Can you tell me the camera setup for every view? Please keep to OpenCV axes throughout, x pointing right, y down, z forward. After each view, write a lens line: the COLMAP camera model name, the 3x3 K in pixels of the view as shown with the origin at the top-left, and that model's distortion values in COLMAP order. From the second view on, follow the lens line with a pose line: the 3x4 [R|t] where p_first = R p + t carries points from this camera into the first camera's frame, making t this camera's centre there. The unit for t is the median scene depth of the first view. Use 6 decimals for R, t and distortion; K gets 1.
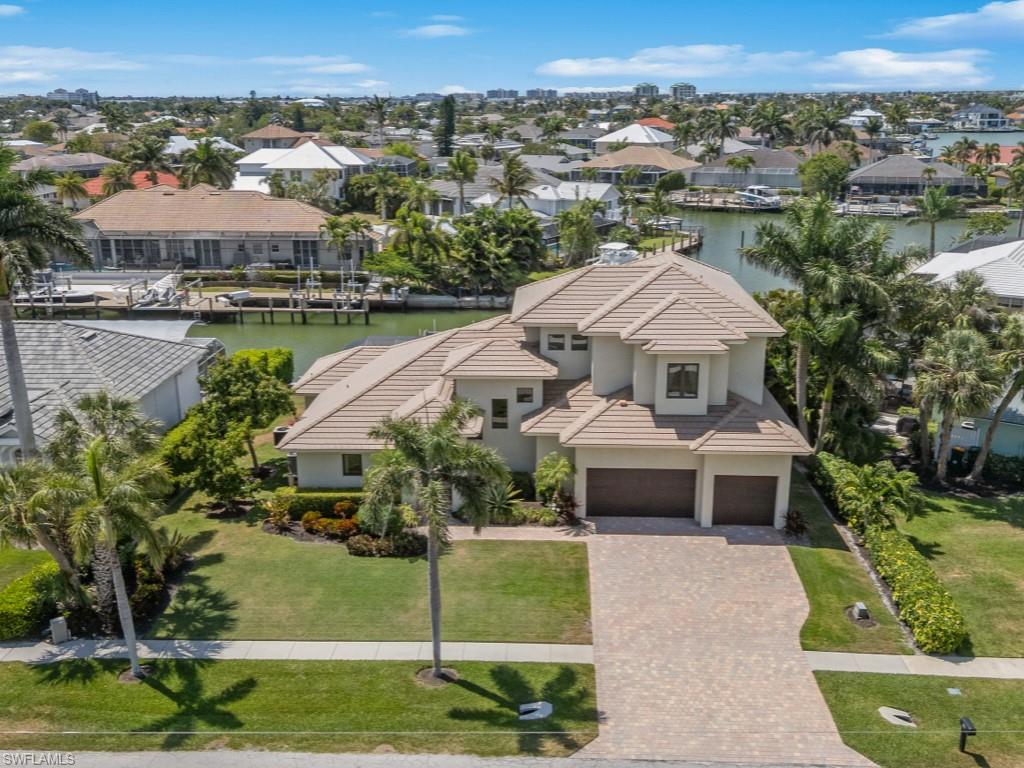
lens RADIAL K [[971.7, 0, 512.0], [0, 971.7, 384.0], [0, 0, 1]] dist [0.090564, -0.106508]
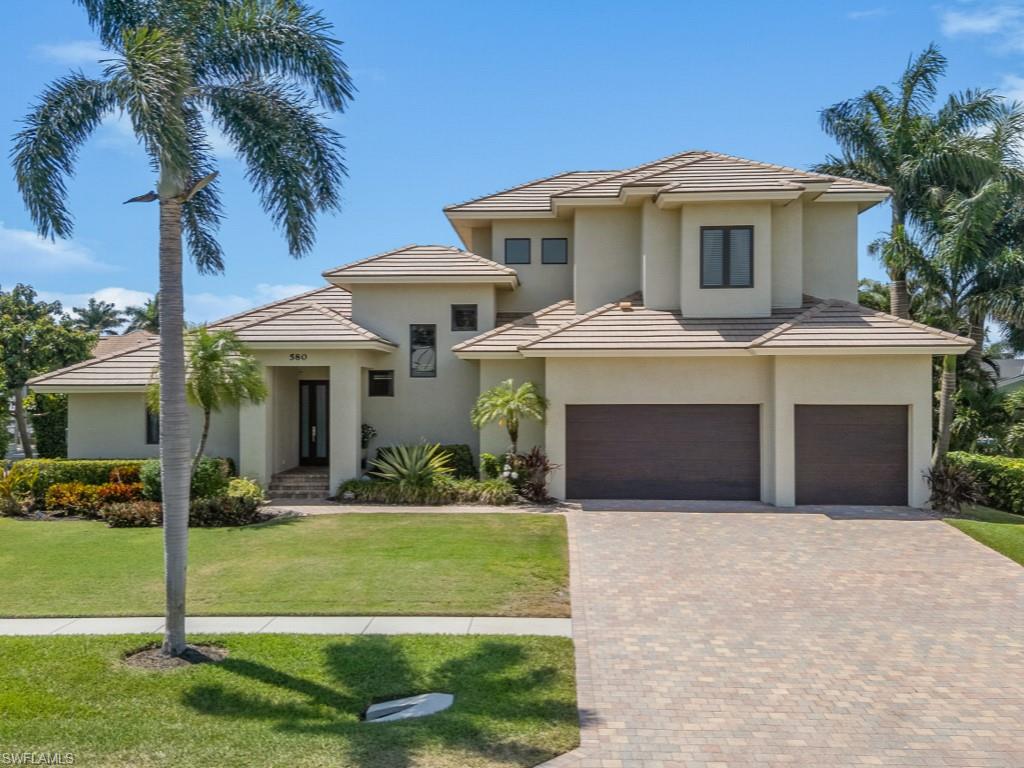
lens RADIAL K [[961.8, 0, 512.0], [0, 961.8, 384.0], [0, 0, 1]] dist [0.056050, -0.027103]
pose [[0.999994, 0.003157, -0.001288, 0.045482], [-0.003394, 0.957422, -0.288673, 0.233100], [0.000322, 0.288676, 0.957427, 0.452421]]
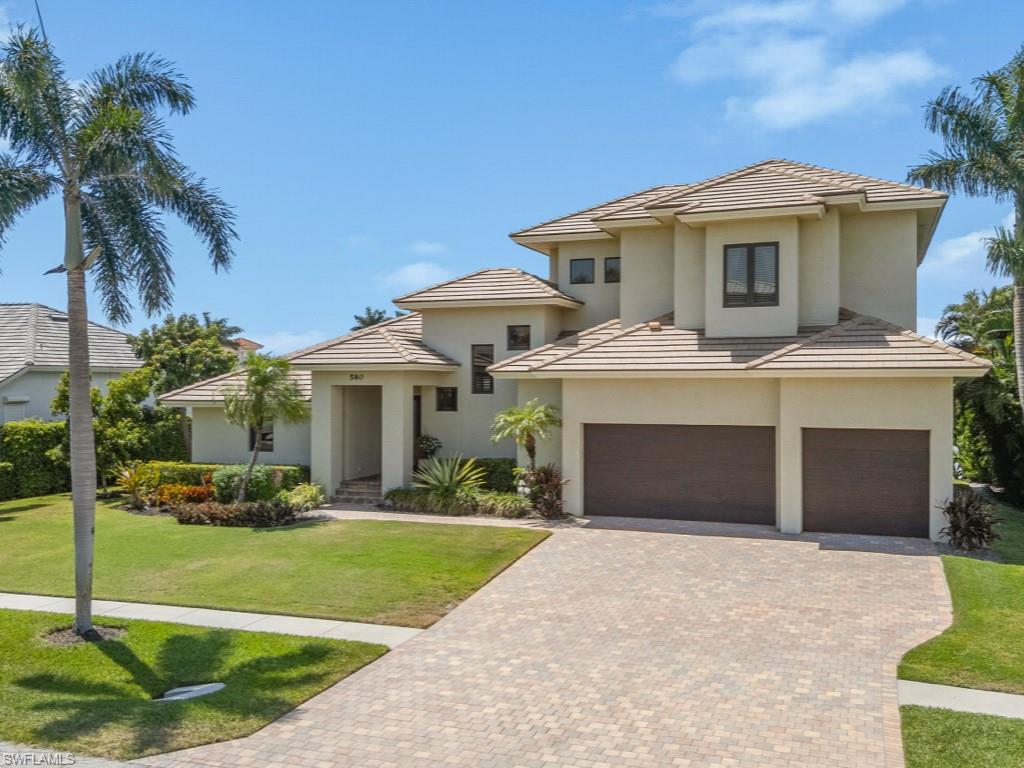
lens RADIAL K [[961.8, 0, 512.0], [0, 961.8, 384.0], [0, 0, 1]] dist [0.056050, -0.027103]
pose [[0.950443, 0.004373, -0.310867, 0.214092], [-0.092552, 0.958547, -0.269483, 0.220673], [0.296802, 0.284900, 0.911450, 0.442877]]
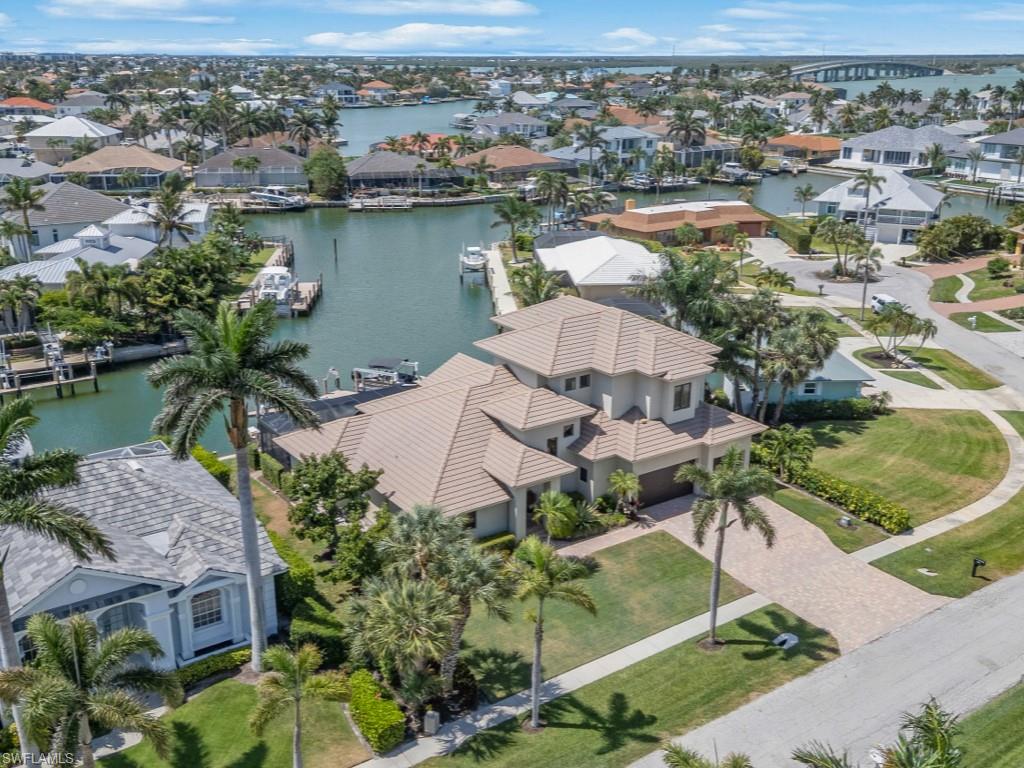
lens RADIAL K [[995.5, 0, 512.0], [0, 995.5, 384.0], [0, 0, 1]] dist [0.076986, -0.001880]
pose [[0.793874, -0.181178, 0.580464, -0.801274], [0.163959, 0.983004, 0.082582, -0.170592], [-0.585561, 0.029613, 0.810087, 0.007066]]
